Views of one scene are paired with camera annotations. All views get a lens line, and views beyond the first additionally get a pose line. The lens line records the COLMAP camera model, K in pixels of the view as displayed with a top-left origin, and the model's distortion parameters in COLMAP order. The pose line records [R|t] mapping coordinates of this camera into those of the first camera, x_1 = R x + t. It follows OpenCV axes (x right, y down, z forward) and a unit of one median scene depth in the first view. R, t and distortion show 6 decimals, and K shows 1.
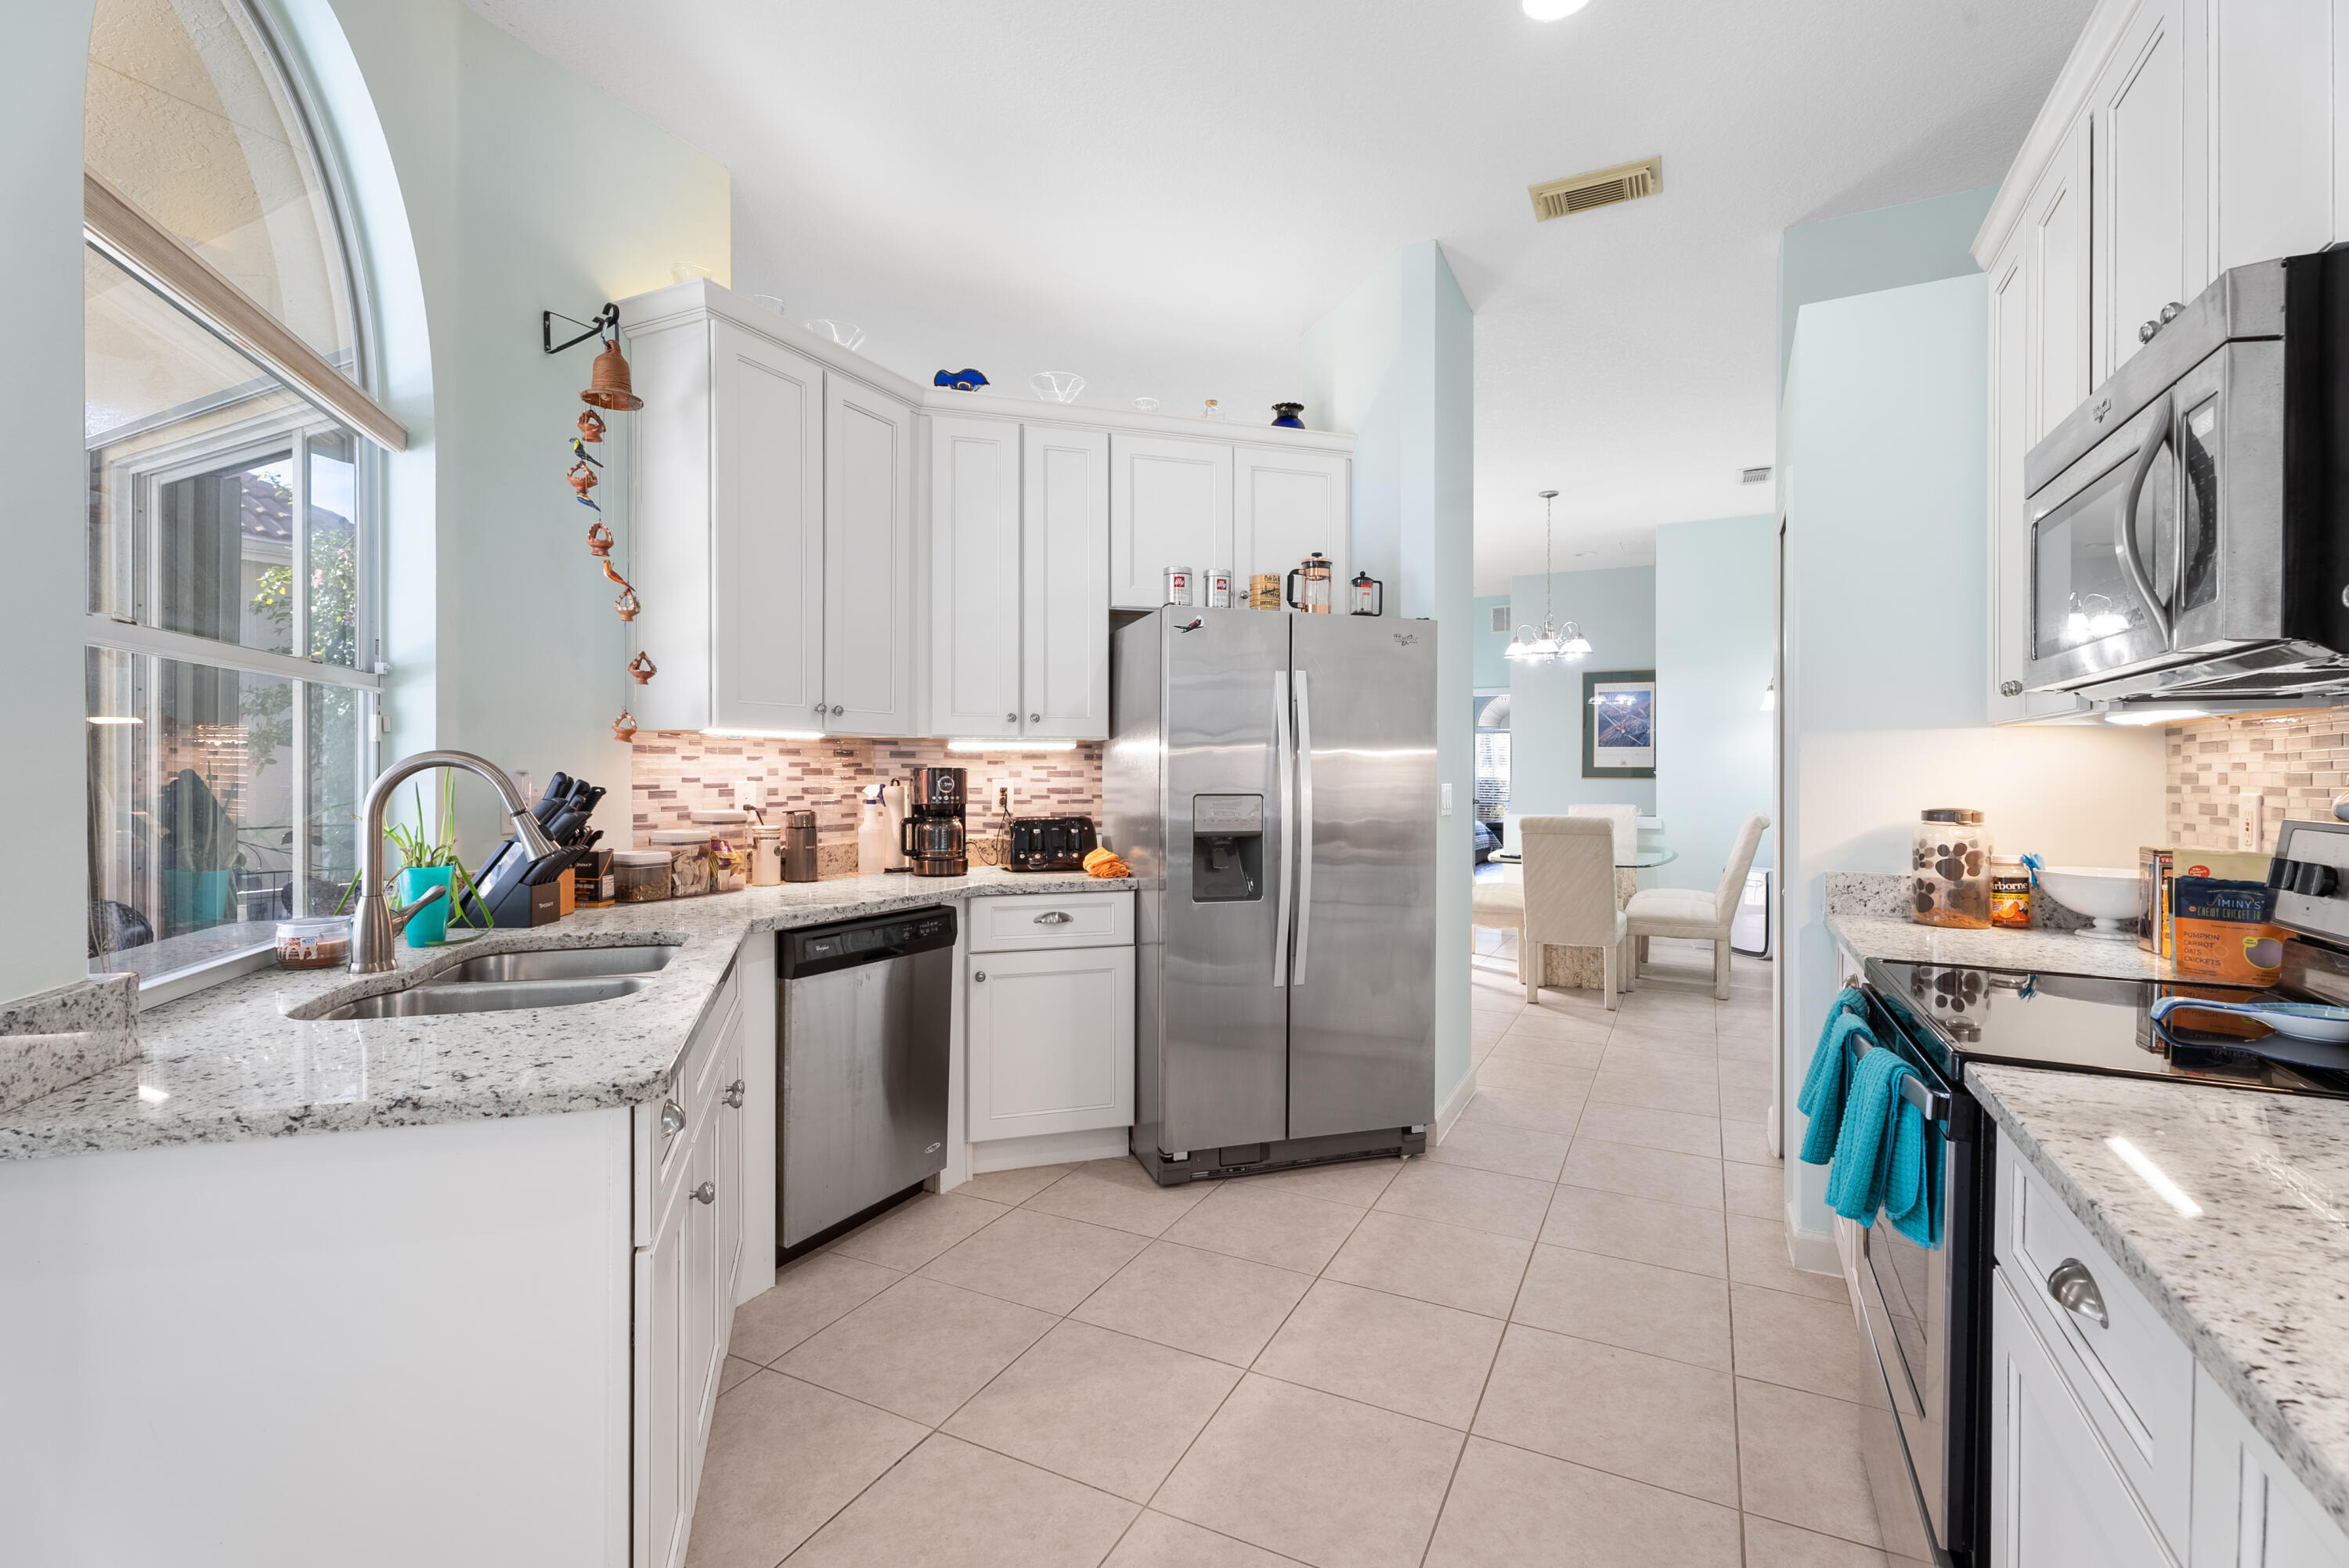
lens RADIAL K [[1049.0, 0, 1170.9], [0, 1049.0, 778.7], [0, 0, 1]] dist [-0.001013, 0.000155]
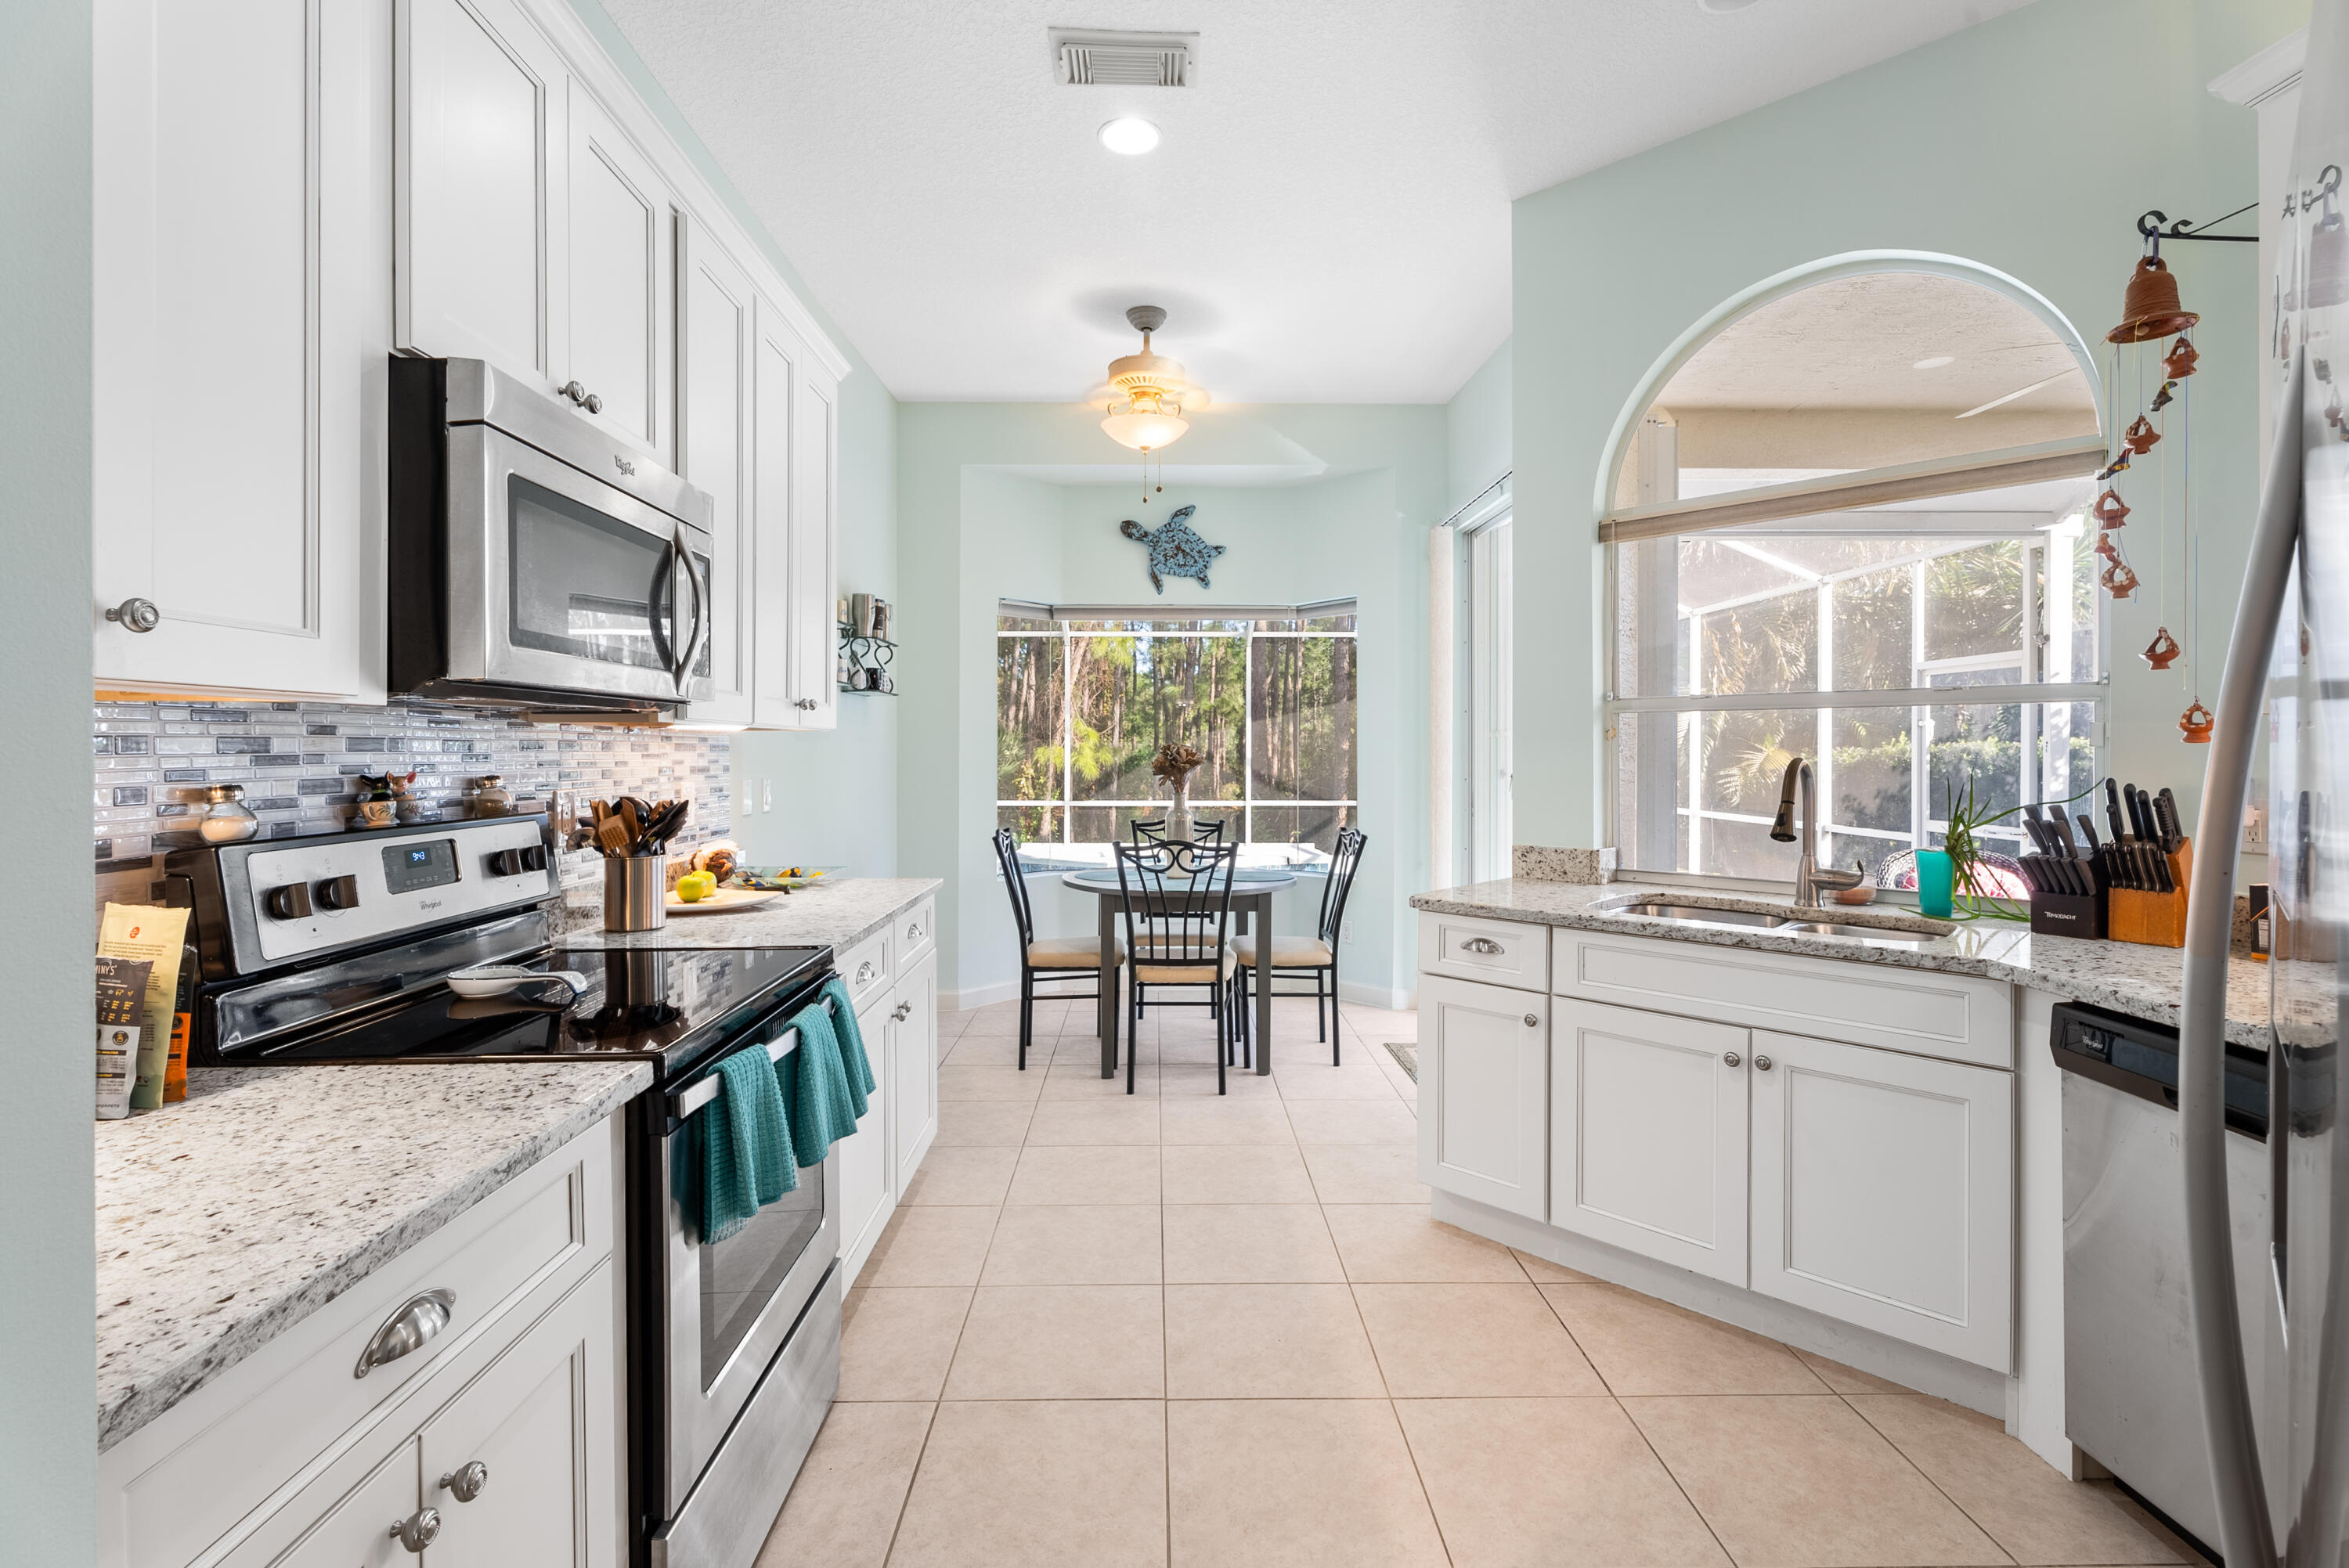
lens RADIAL K [[1037.8, 0, 1165.0], [0, 1037.8, 751.3], [0, 0, 1]] dist [0.001069, 0.000119]
pose [[-0.882539, -0.001903, -0.470236, 0.735211], [-0.012999, 0.999708, 0.020351, -0.048436], [0.470060, 0.024073, -0.882306, 1.862860]]
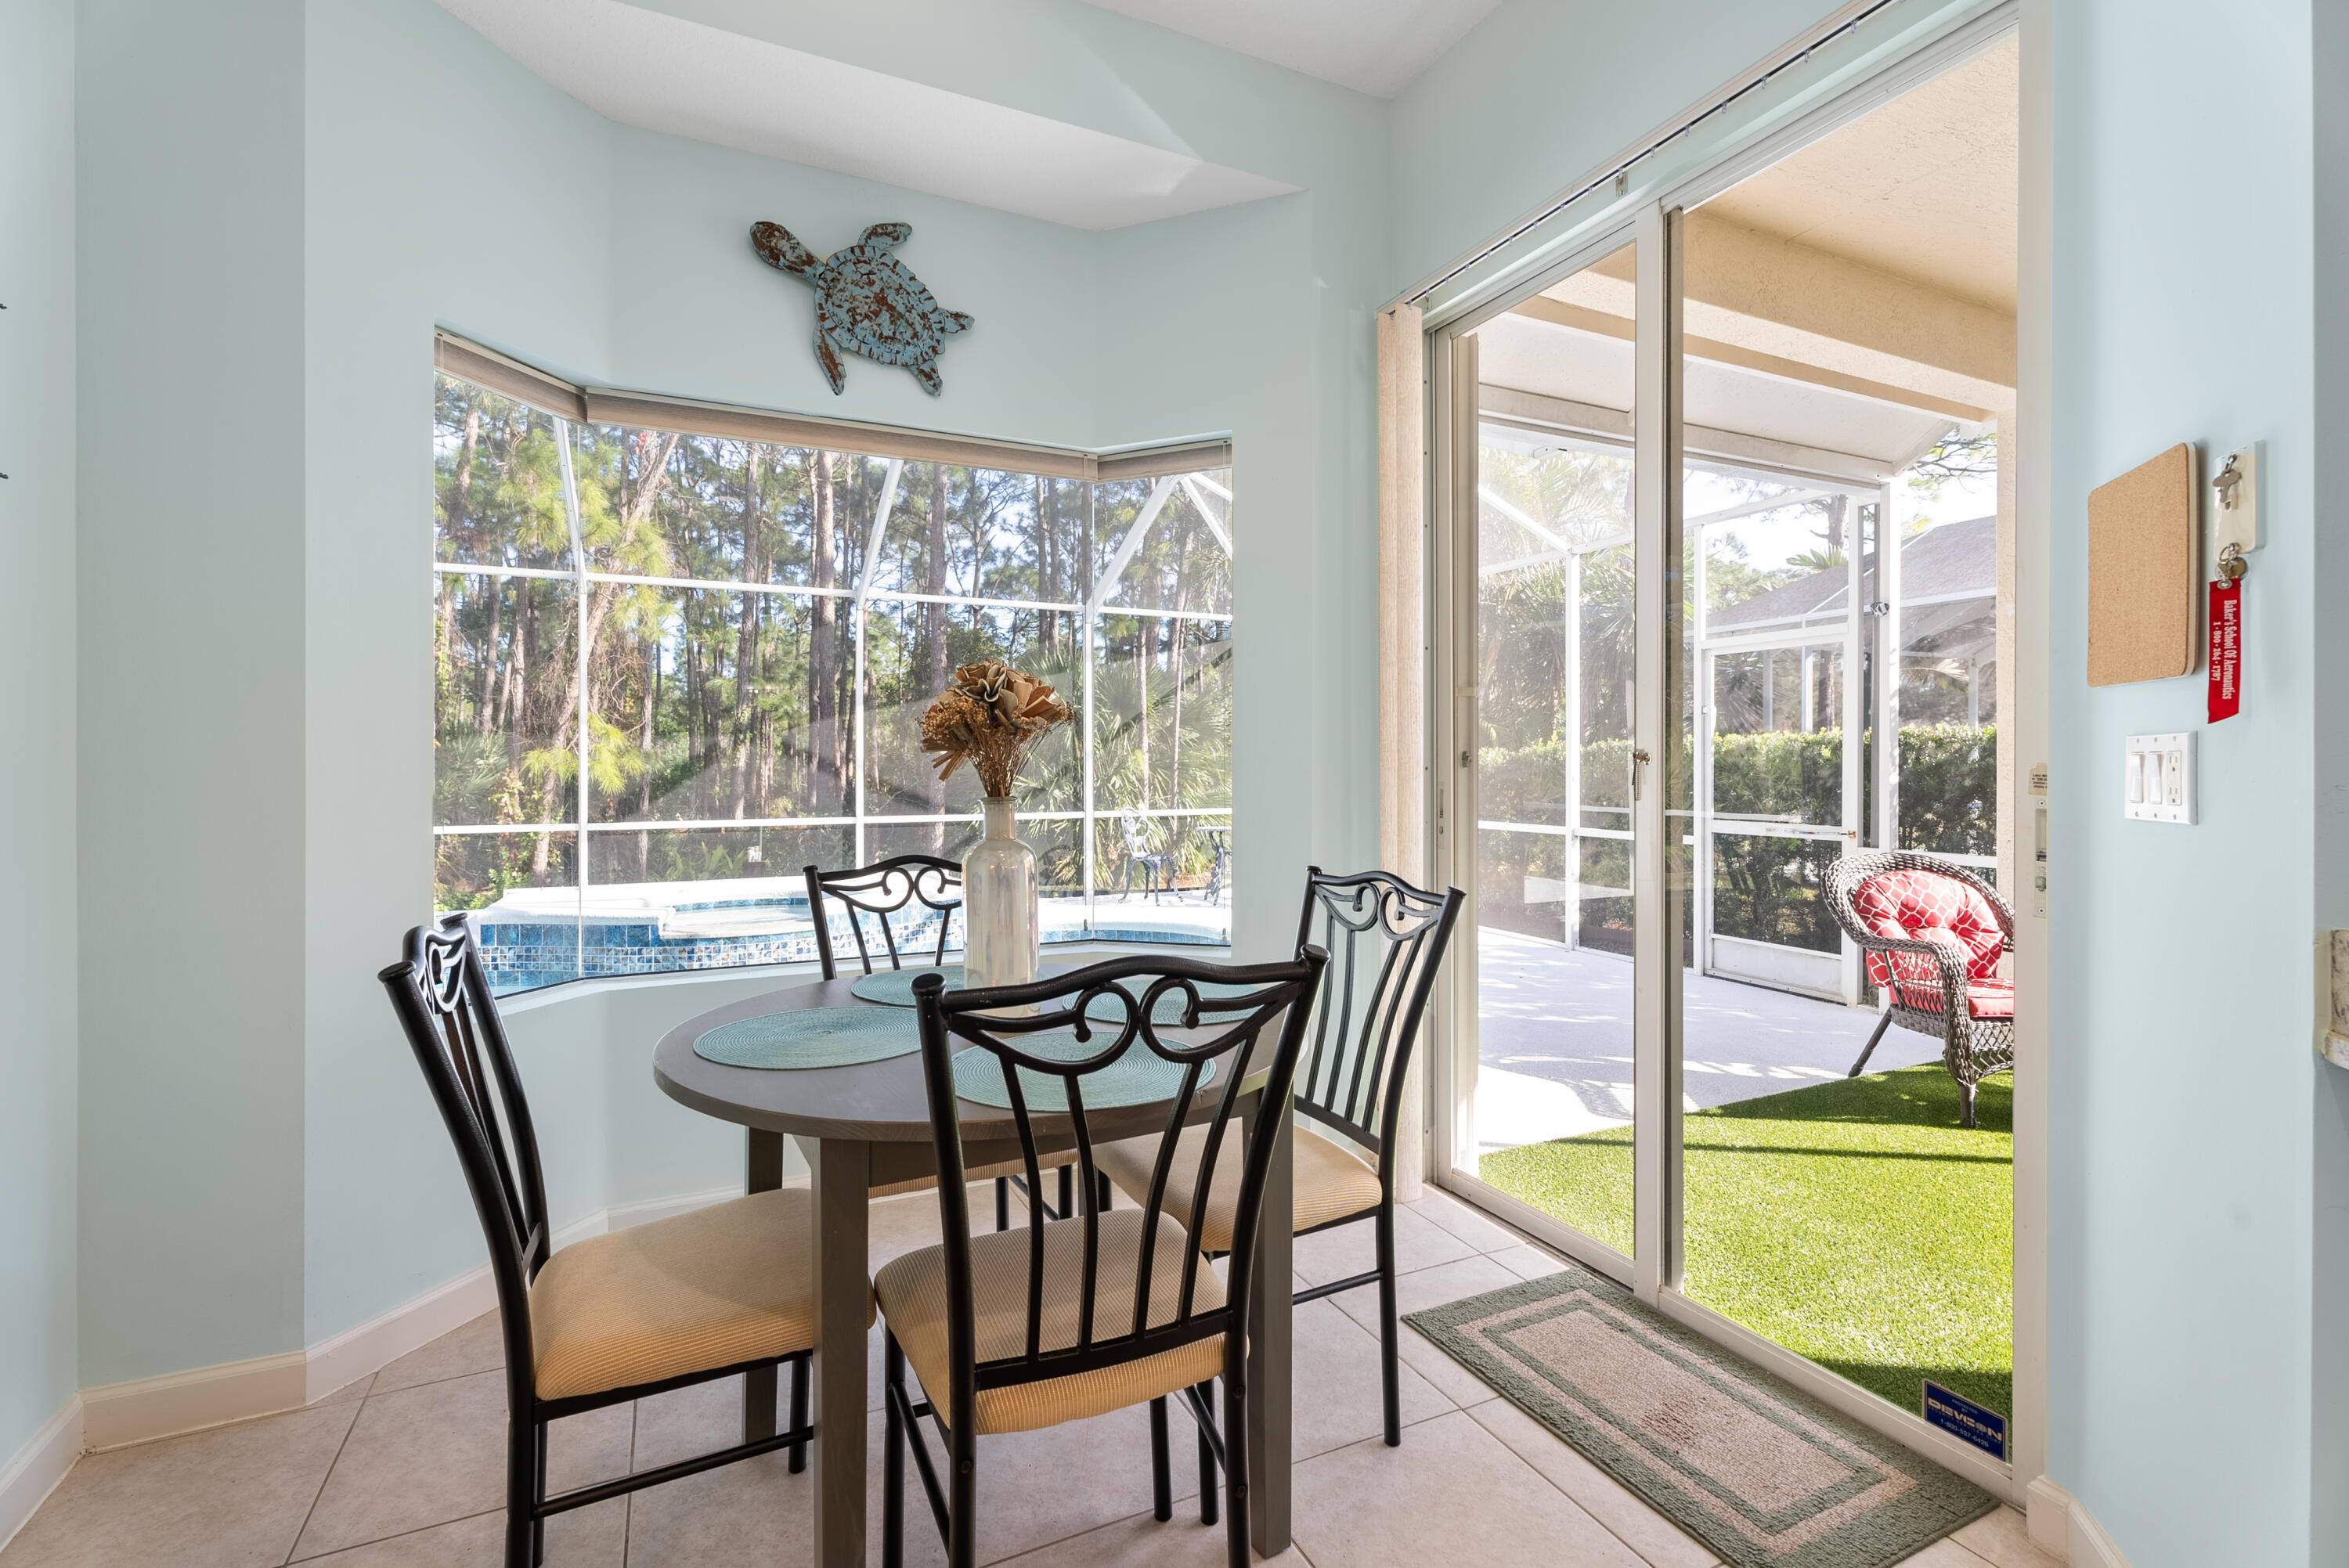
lens RADIAL K [[1053.6, 0, 1183.0], [0, 1053.6, 768.7], [0, 0, 1]] dist [0.002786, 0.000538]
pose [[-0.602010, 0.004199, -0.798477, 0.575874], [-0.017399, 0.999680, 0.018375, -0.017814], [0.798299, 0.024954, -0.601745, 1.428945]]
